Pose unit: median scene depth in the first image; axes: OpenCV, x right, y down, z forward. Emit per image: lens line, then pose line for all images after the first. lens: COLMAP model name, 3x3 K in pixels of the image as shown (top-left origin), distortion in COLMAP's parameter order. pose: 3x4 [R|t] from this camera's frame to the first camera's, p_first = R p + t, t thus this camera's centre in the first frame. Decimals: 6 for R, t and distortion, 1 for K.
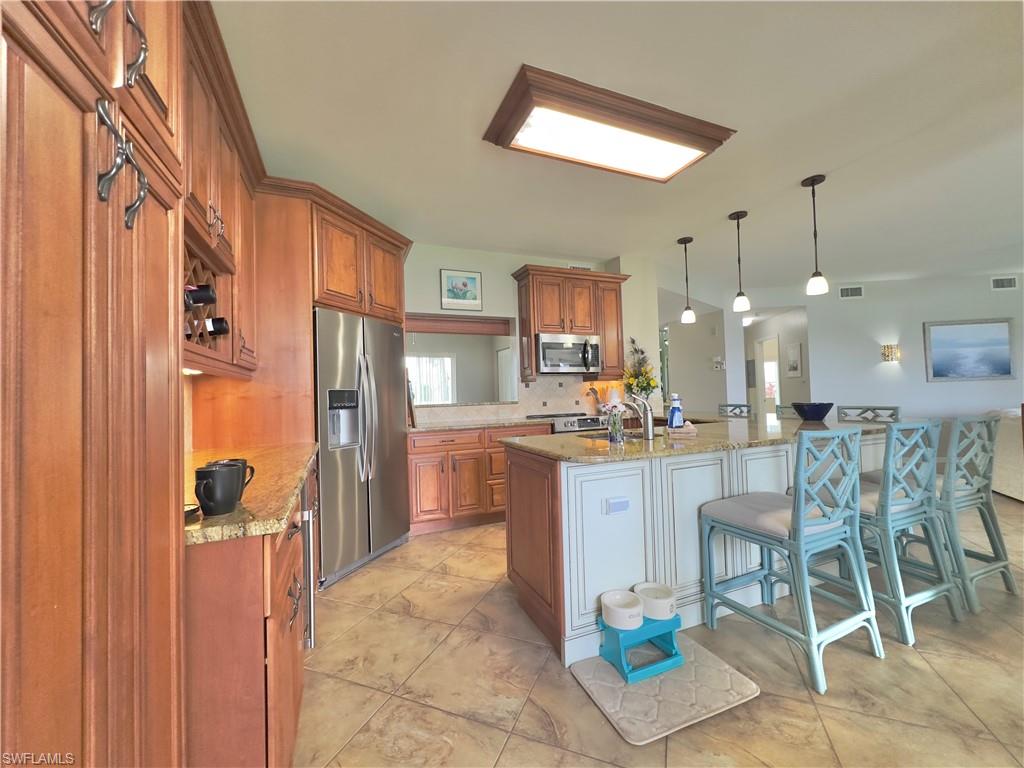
lens RADIAL K [[407.6, 0, 513.8], [0, 407.6, 382.8], [0, 0, 1]] dist [-0.001295, 0.000392]
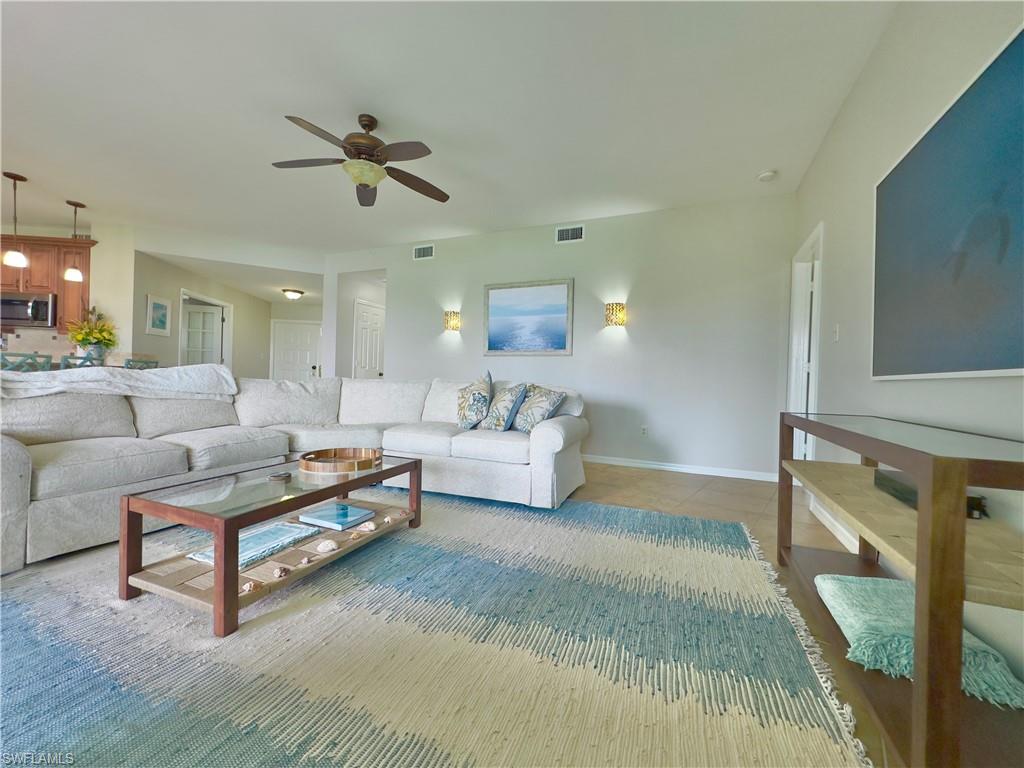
lens RADIAL K [[407.6, 0, 513.6], [0, 407.6, 383.9], [0, 0, 1]] dist [-0.001295, 0.000392]
pose [[0.958584, 0.059058, -0.278620, 1.757540], [-0.048311, 0.997805, 0.045287, 0.020491], [0.280683, -0.029951, 0.959333, 0.260548]]
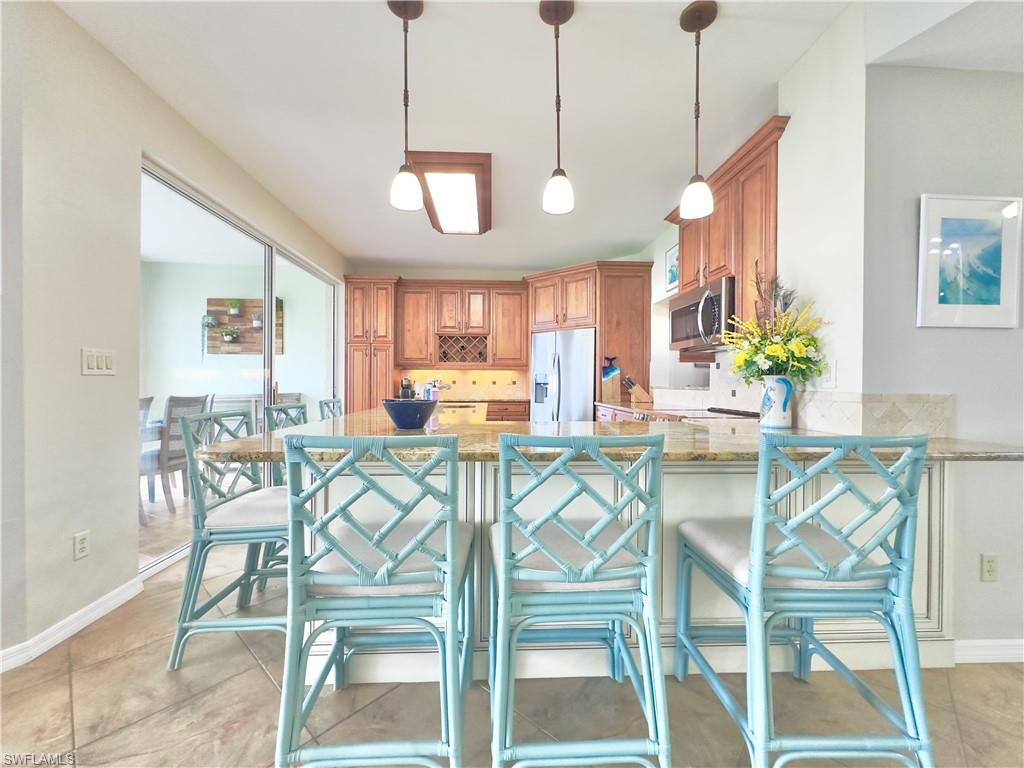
lens RADIAL K [[407.6, 0, 515.0], [0, 407.6, 384.9], [0, 0, 1]] dist [-0.001295, 0.000392]
pose [[-0.333706, 0.032112, -0.942130, 0.834565], [0.031495, 0.999241, 0.022903, 0.011540], [0.942151, -0.022030, -0.334465, 0.900035]]
